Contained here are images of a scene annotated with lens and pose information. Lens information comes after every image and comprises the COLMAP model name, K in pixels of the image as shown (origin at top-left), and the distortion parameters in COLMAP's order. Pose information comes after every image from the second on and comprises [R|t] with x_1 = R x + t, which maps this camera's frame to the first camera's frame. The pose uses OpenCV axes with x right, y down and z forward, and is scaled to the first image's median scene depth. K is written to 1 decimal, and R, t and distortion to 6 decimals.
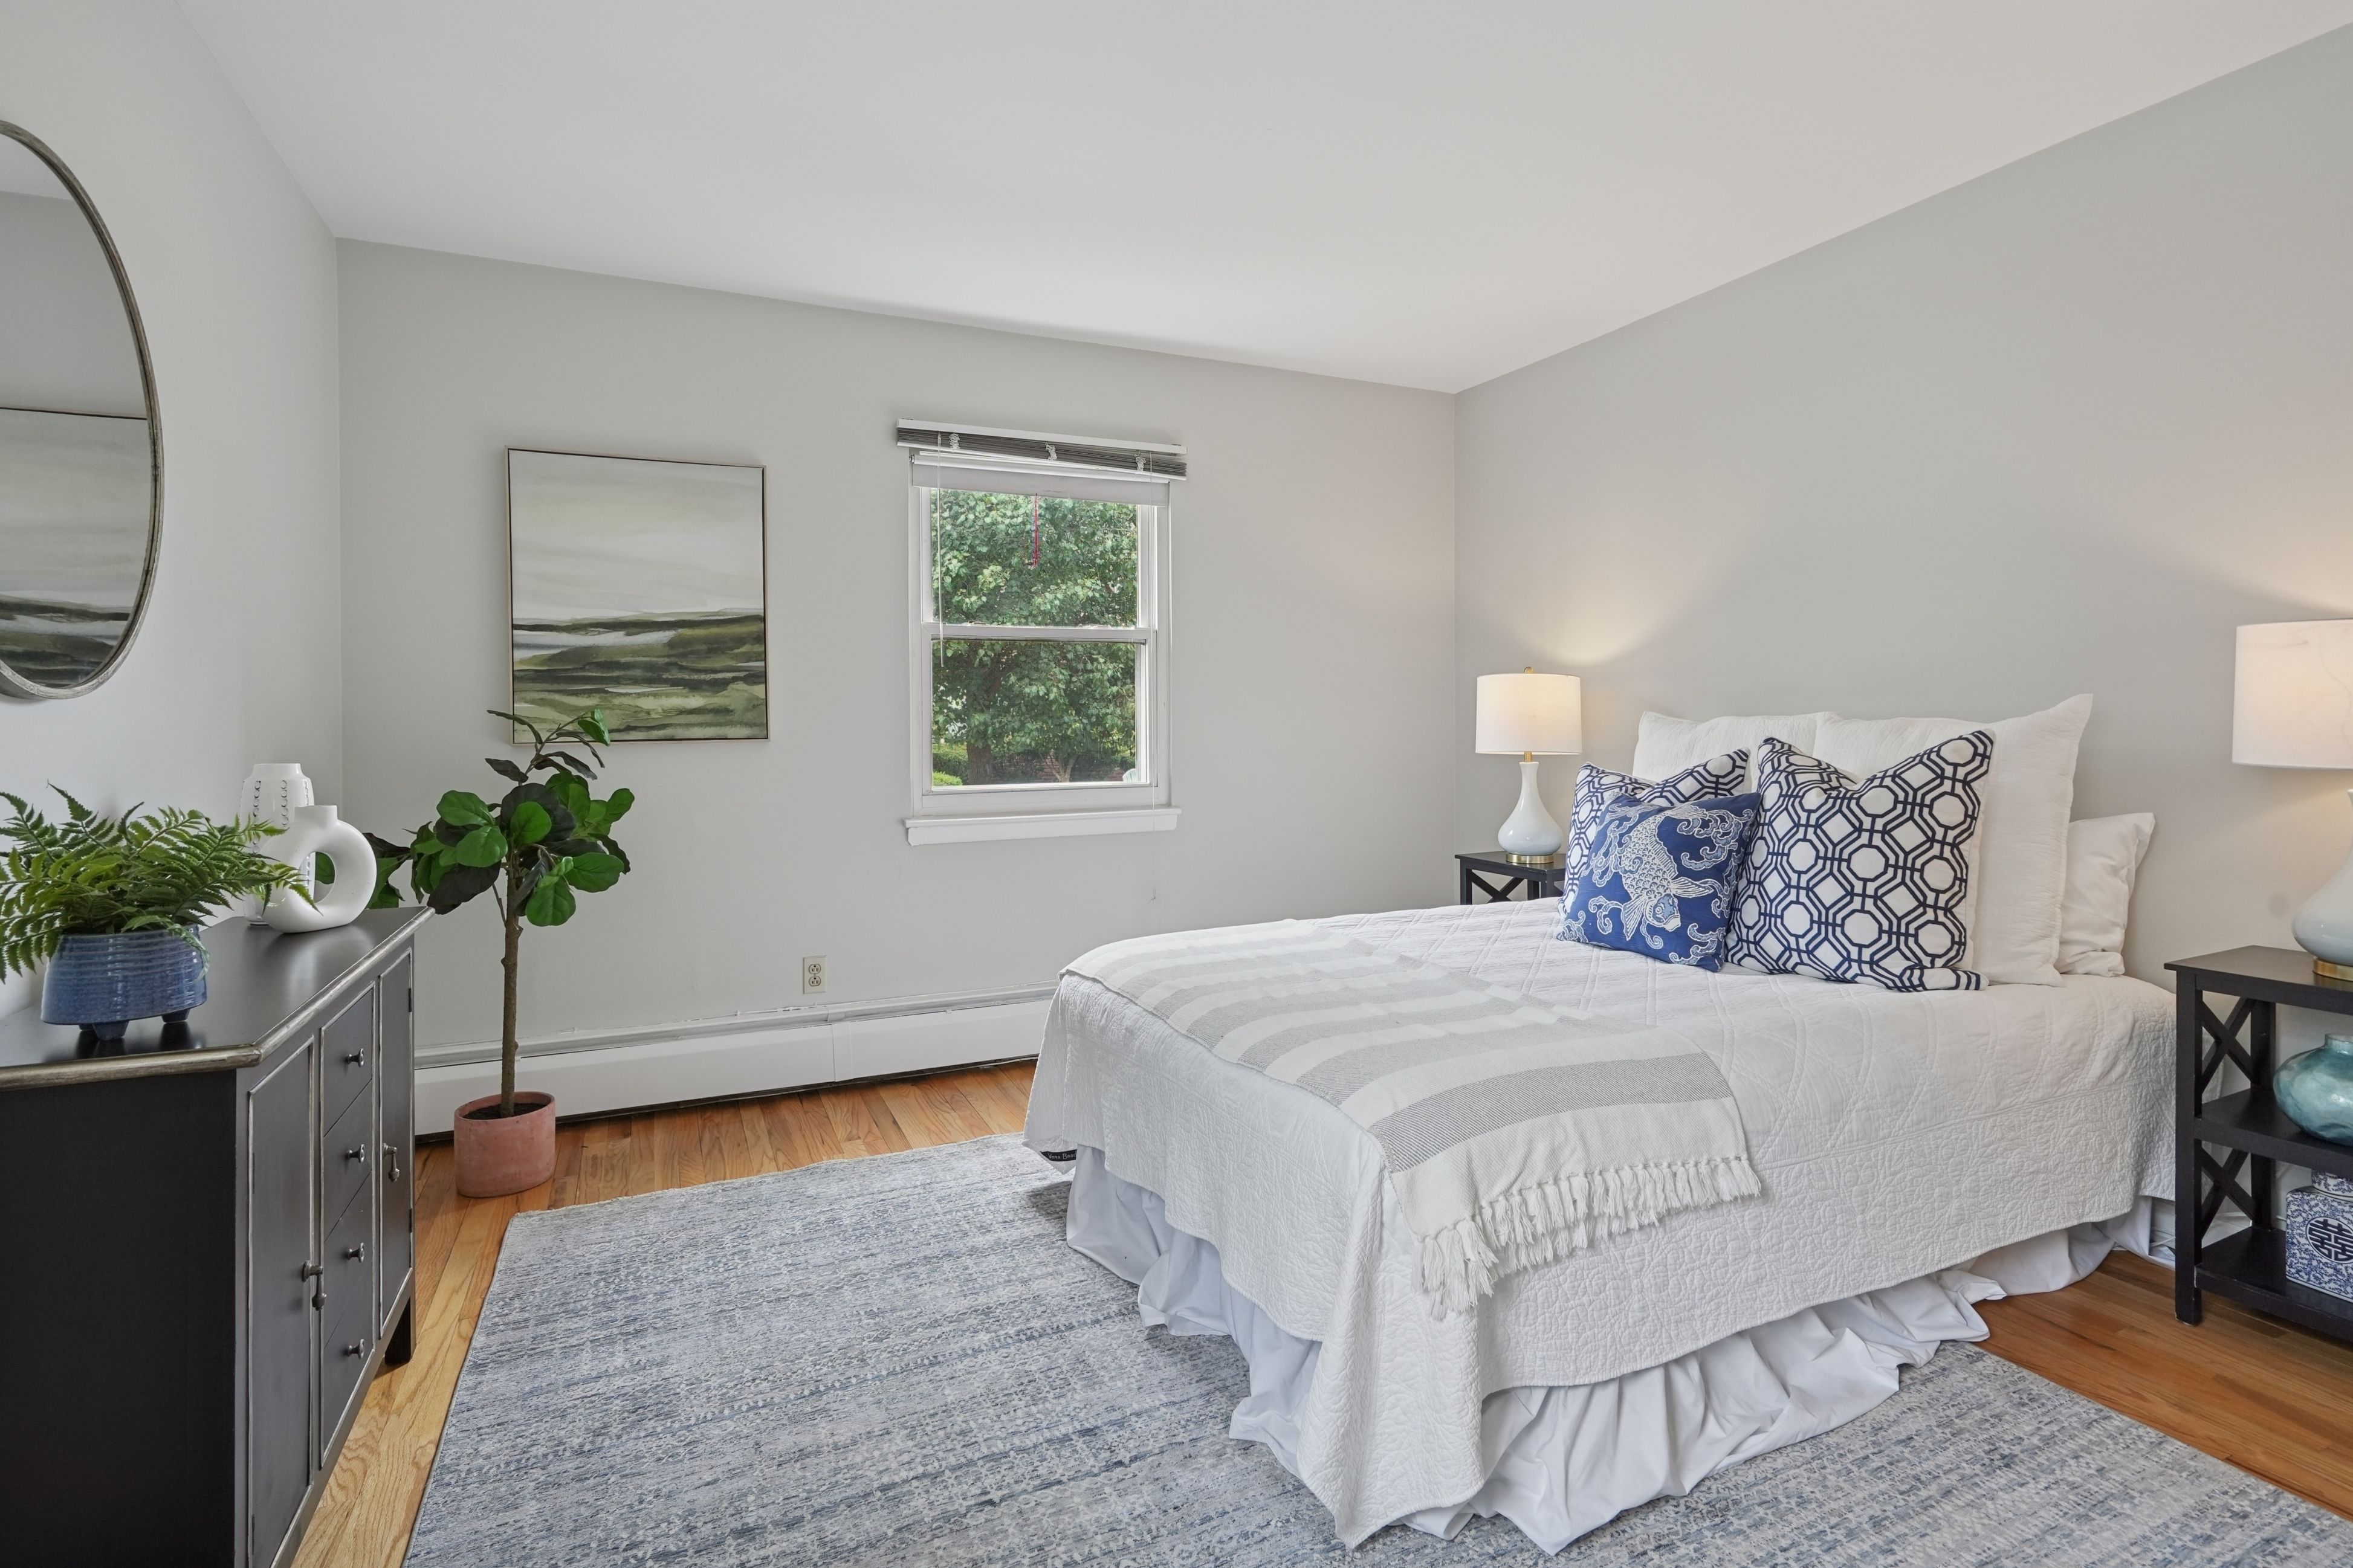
lens RADIAL K [[1159.0, 0, 1168.6], [0, 1159.0, 737.1], [0, 0, 1]] dist [0.000422, 0.000456]
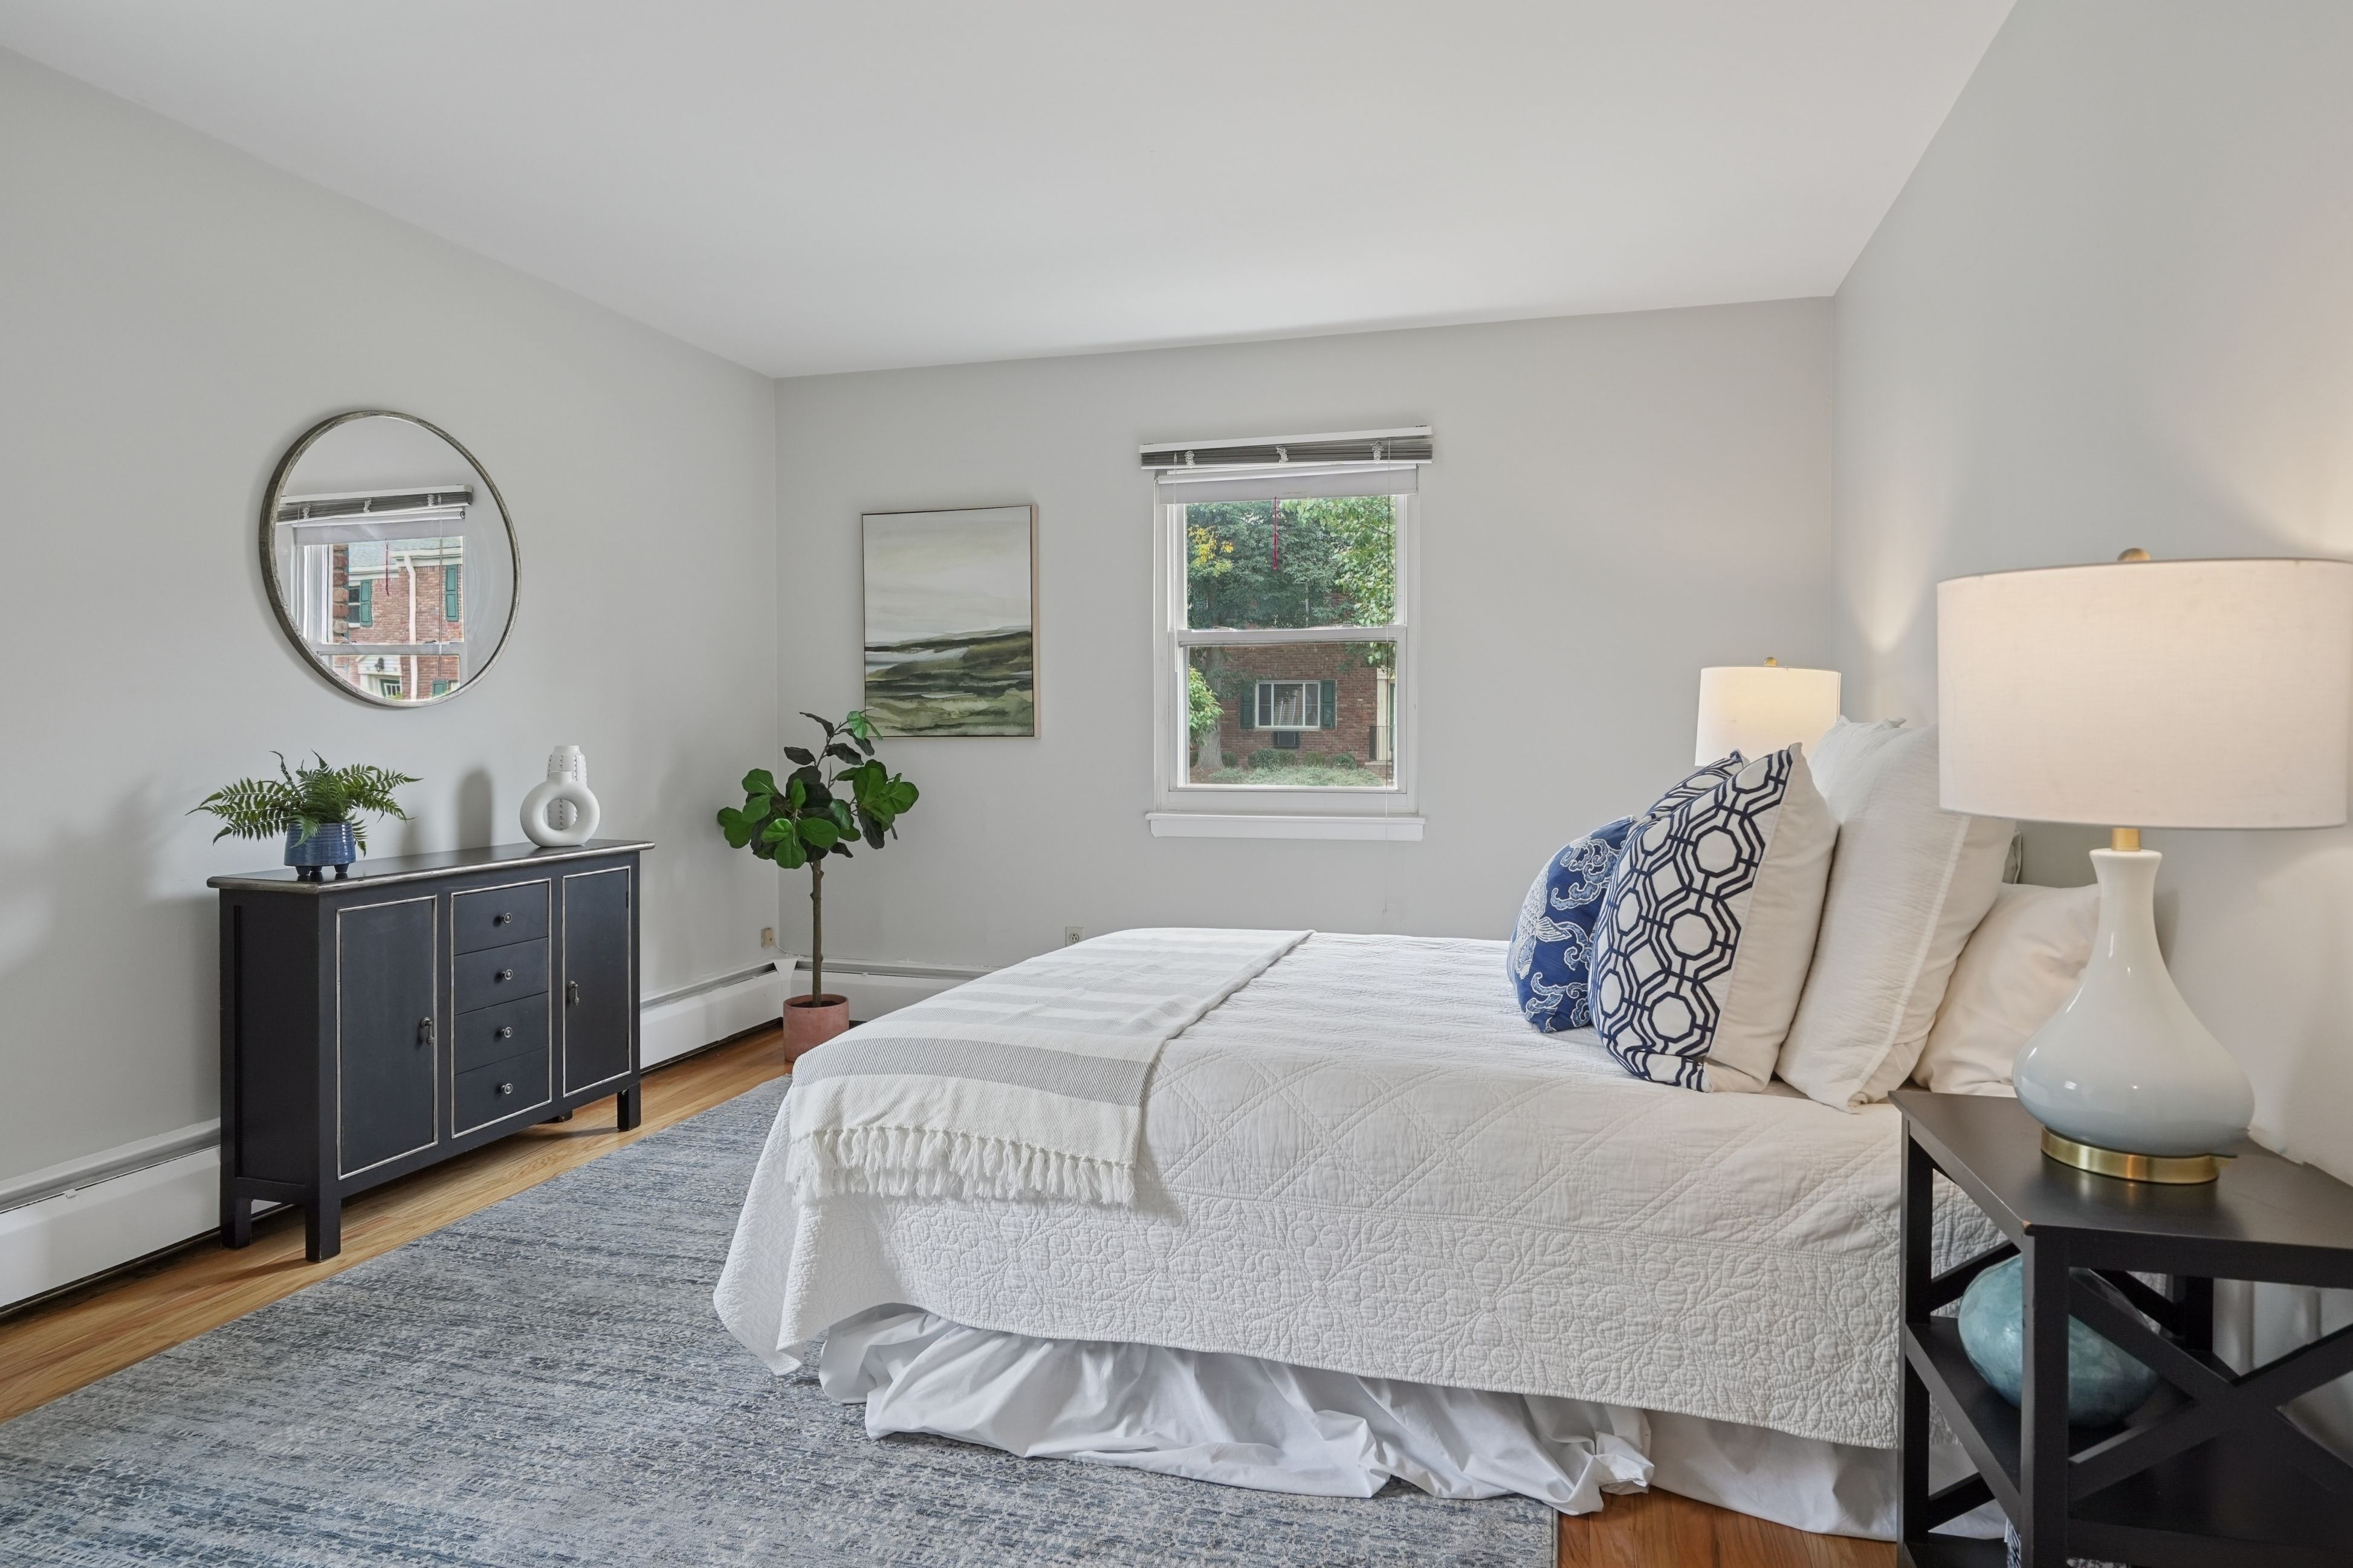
lens RADIAL K [[1302.8, 0, 1181.6], [0, 1302.8, 764.6], [0, 0, 1]] dist [0.003271, 0.000414]
pose [[0.762152, 0.028062, -0.646789, 0.647708], [-0.015811, 0.999569, 0.024738, -0.005223], [0.647205, -0.008628, 0.762268, 0.094247]]
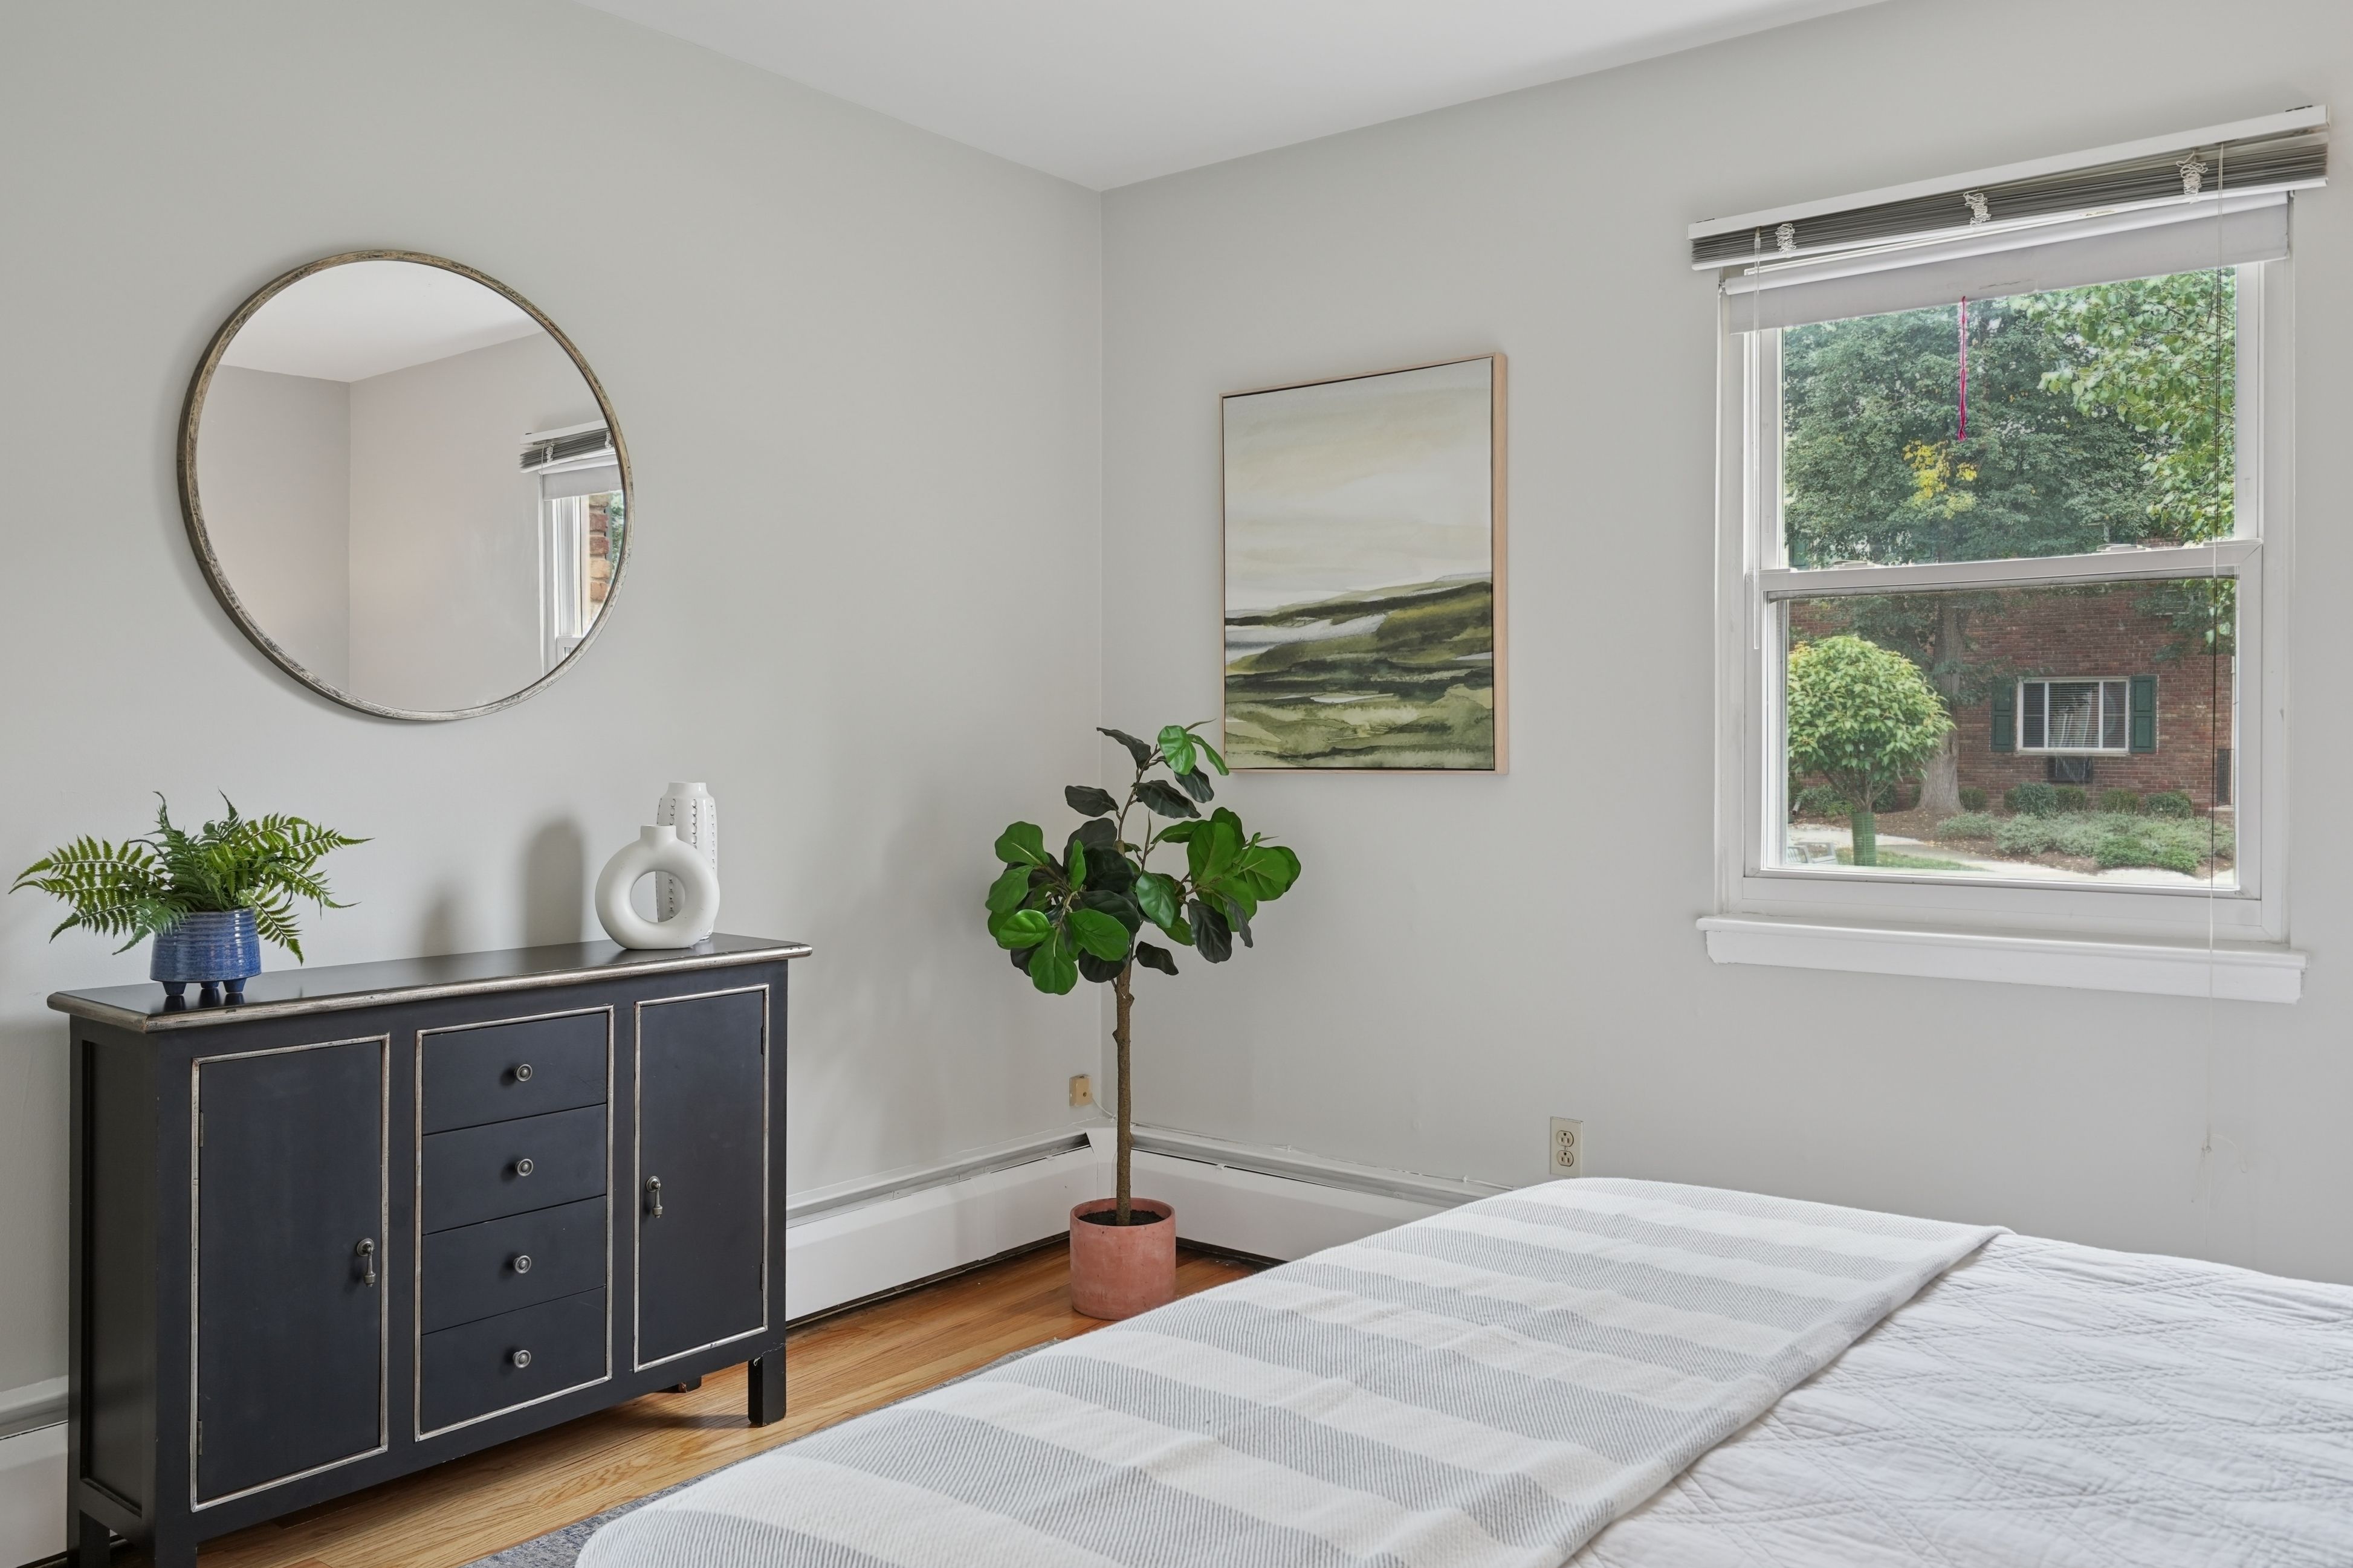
lens RADIAL K [[1779.2, 0, 1207.6], [0, 1779.2, 770.5], [0, 0, 1]] dist [0.007047, -0.006859]
pose [[0.472837, 0.022048, -0.880874, 0.480657], [-0.018607, 0.999714, 0.015035, -0.010997], [0.880954, 0.009282, 0.473112, 0.397723]]
